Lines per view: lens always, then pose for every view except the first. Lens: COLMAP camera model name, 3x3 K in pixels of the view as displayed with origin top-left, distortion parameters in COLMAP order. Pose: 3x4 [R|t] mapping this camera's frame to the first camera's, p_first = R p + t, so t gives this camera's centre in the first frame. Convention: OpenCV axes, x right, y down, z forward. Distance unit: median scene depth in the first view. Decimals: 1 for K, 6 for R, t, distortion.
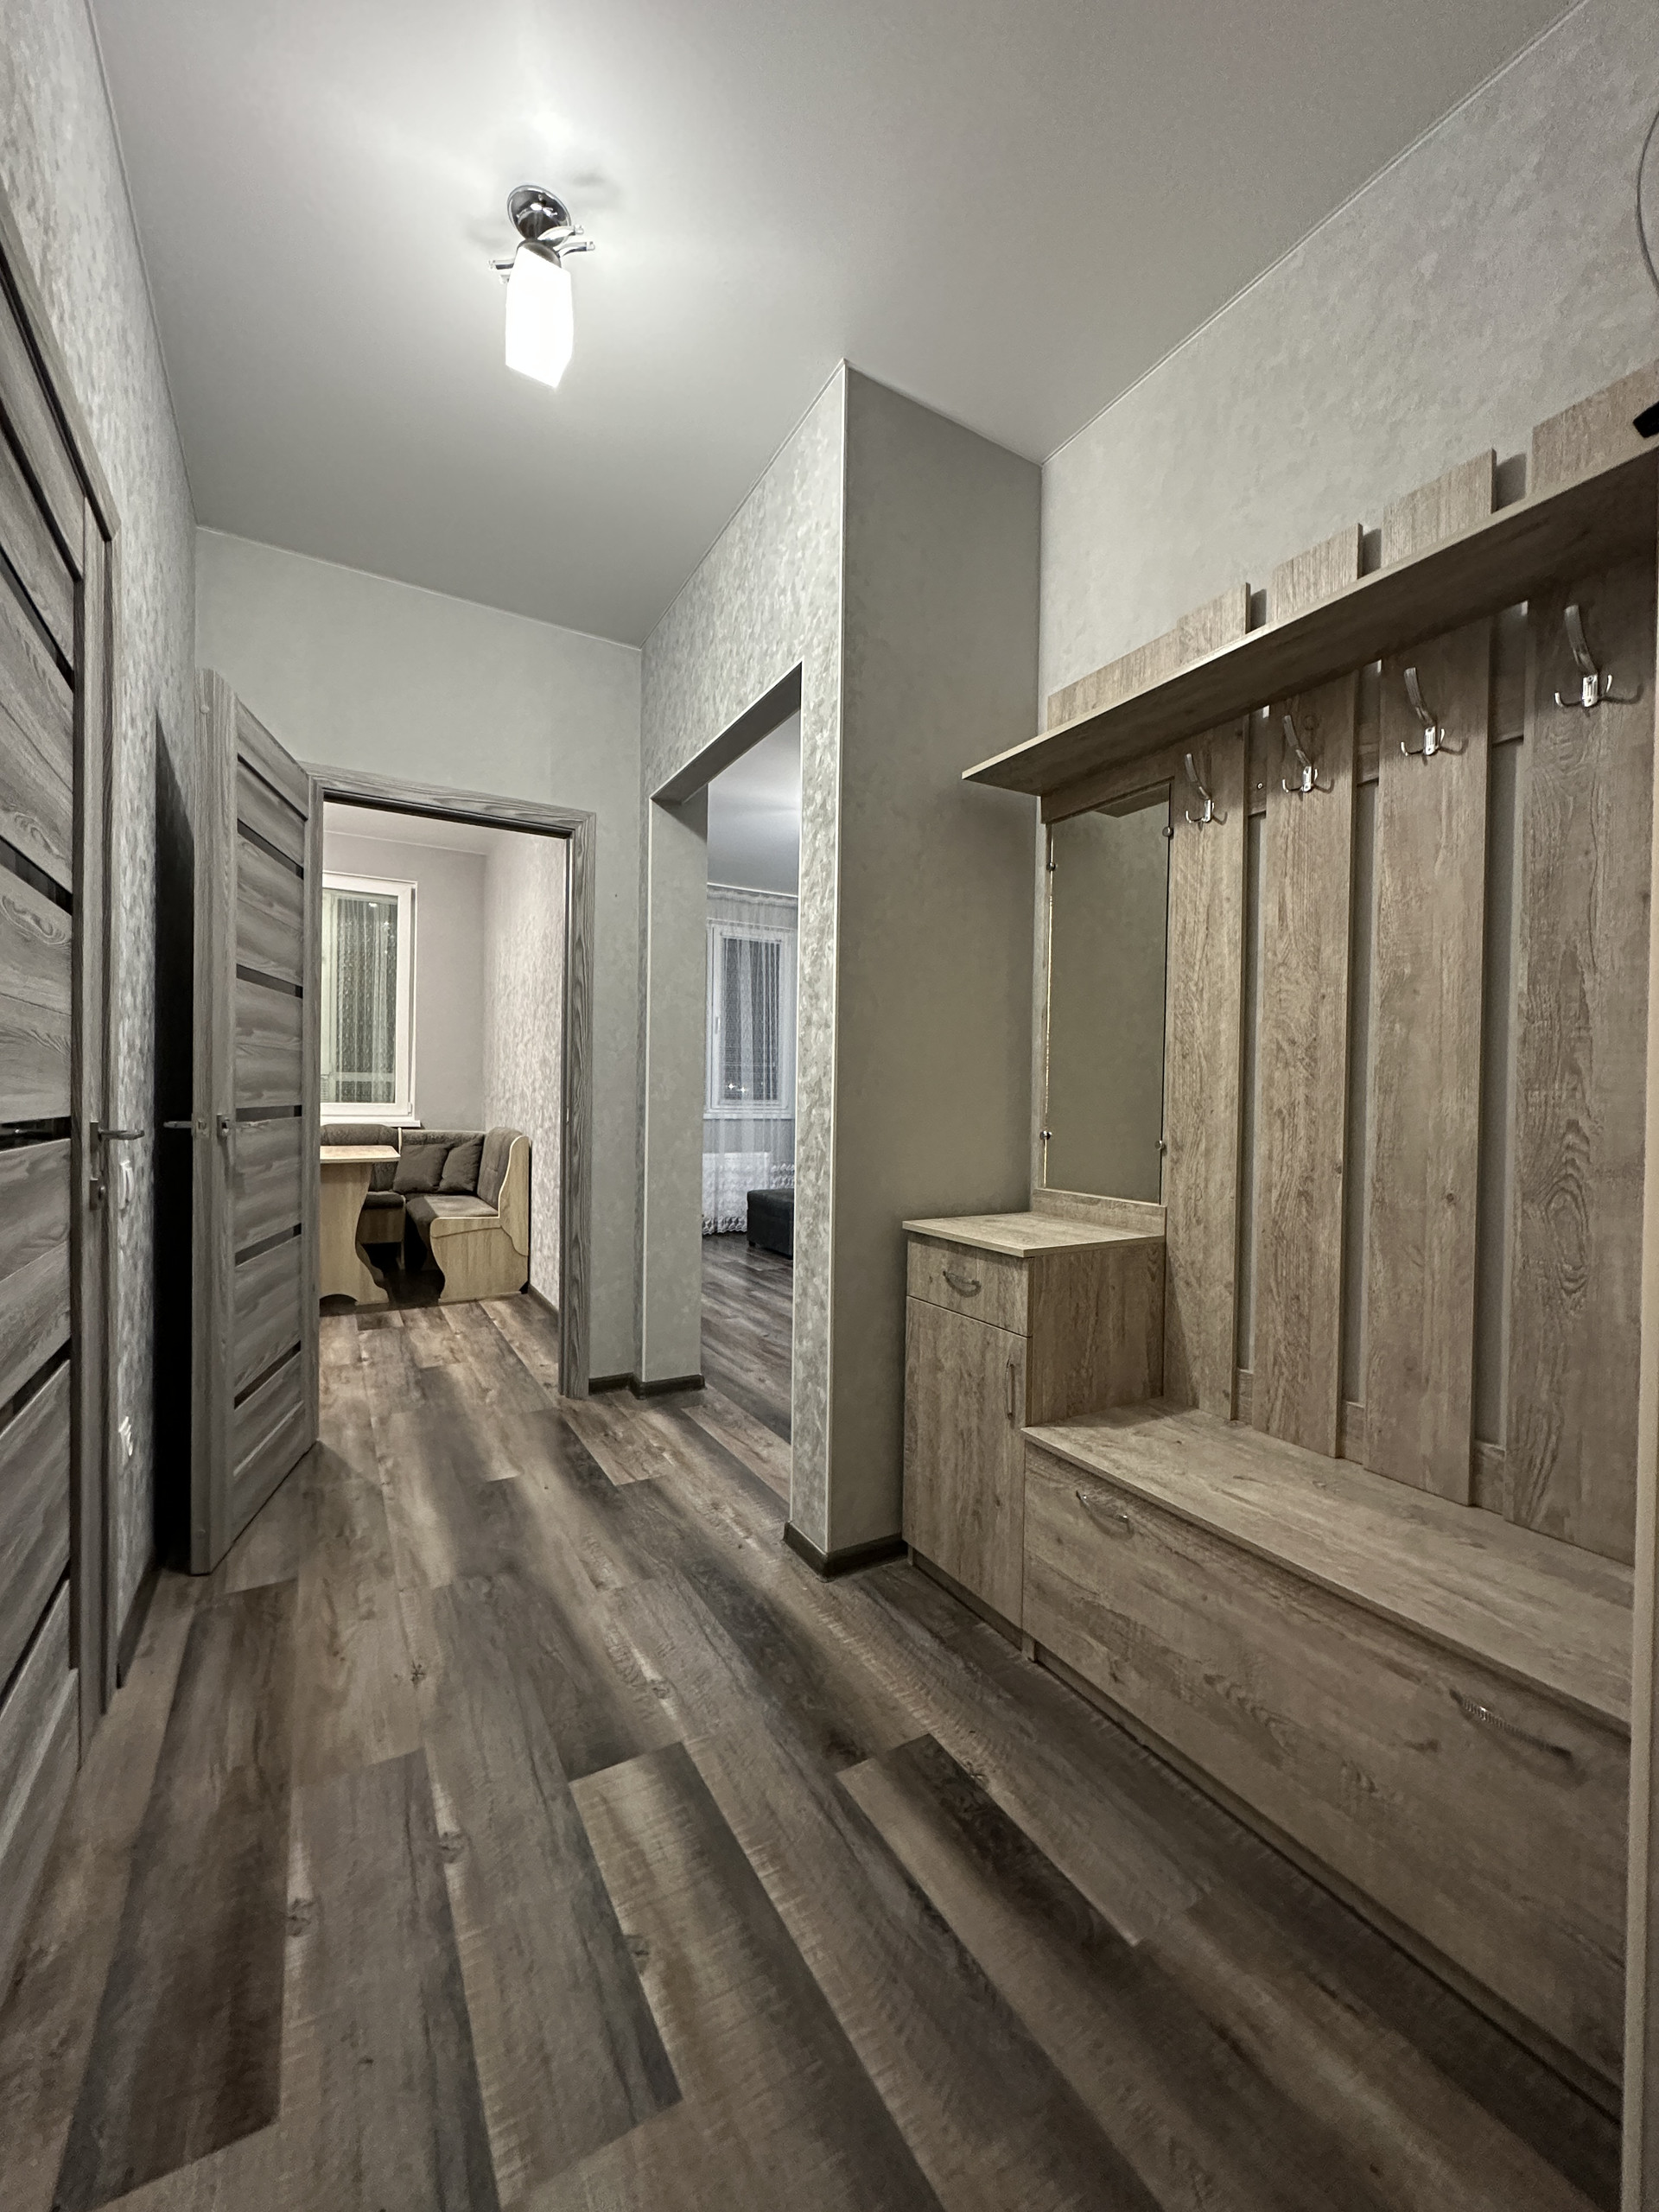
lens RADIAL K [[883.8, 0, 821.0], [0, 883.8, 1105.7], [0, 0, 1]] dist [0.001403, 0.000217]
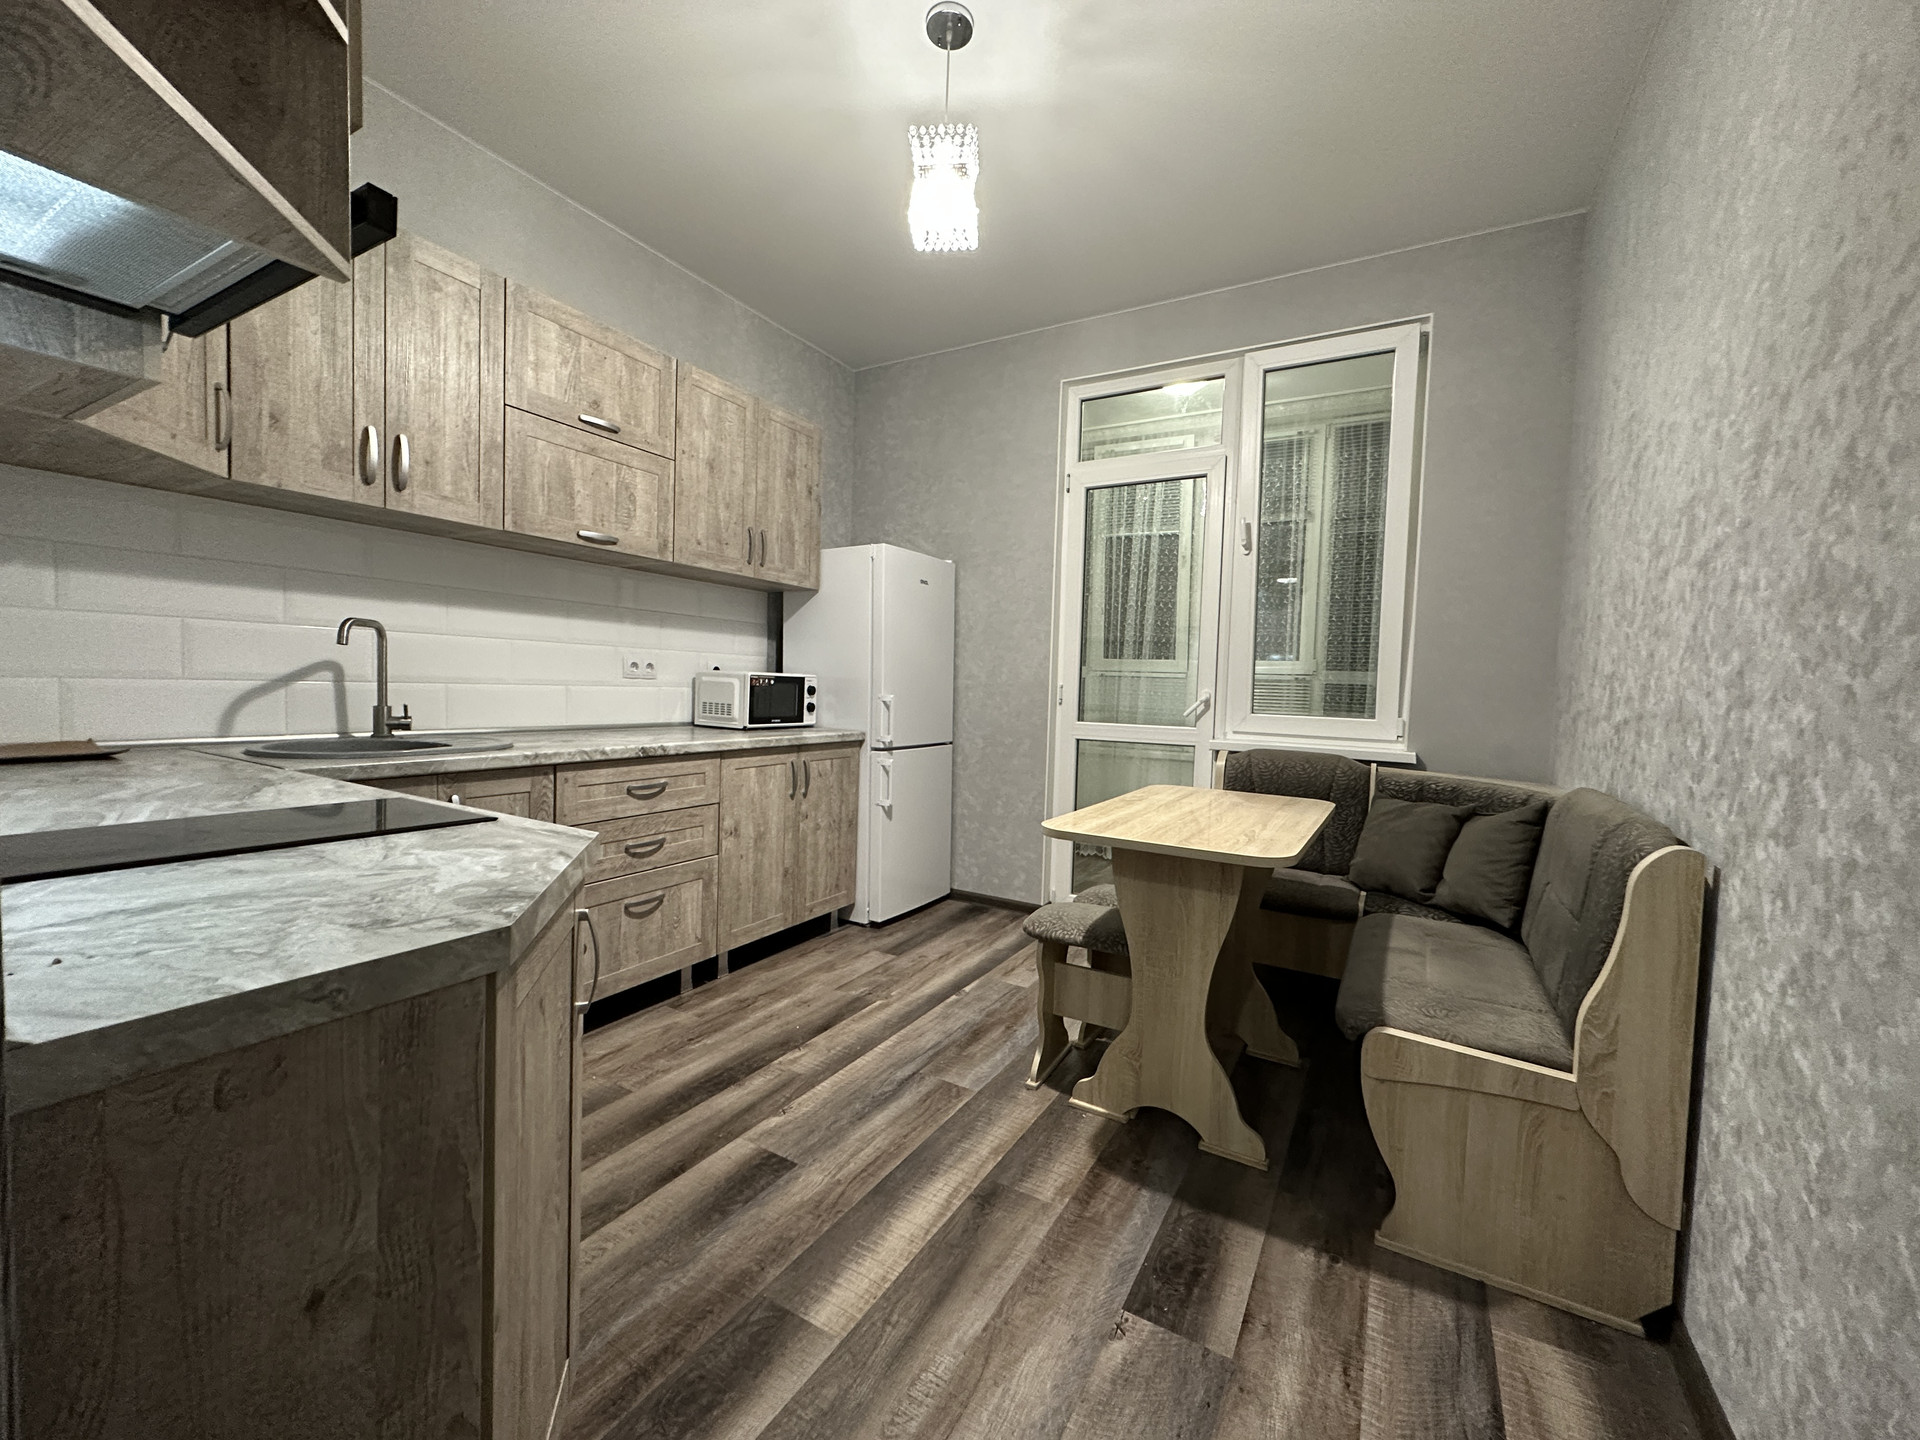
lens RADIAL K [[767.1, 0, 960.0], [0, 767.1, 720.0], [0, 0, 1]] dist [0.001403, 0.000217]
pose [[0.506274, 0.042539, -0.861323, -0.206766], [-0.033167, 0.999004, 0.029844, -0.009315], [0.861734, 0.013458, 0.507181, 0.566329]]
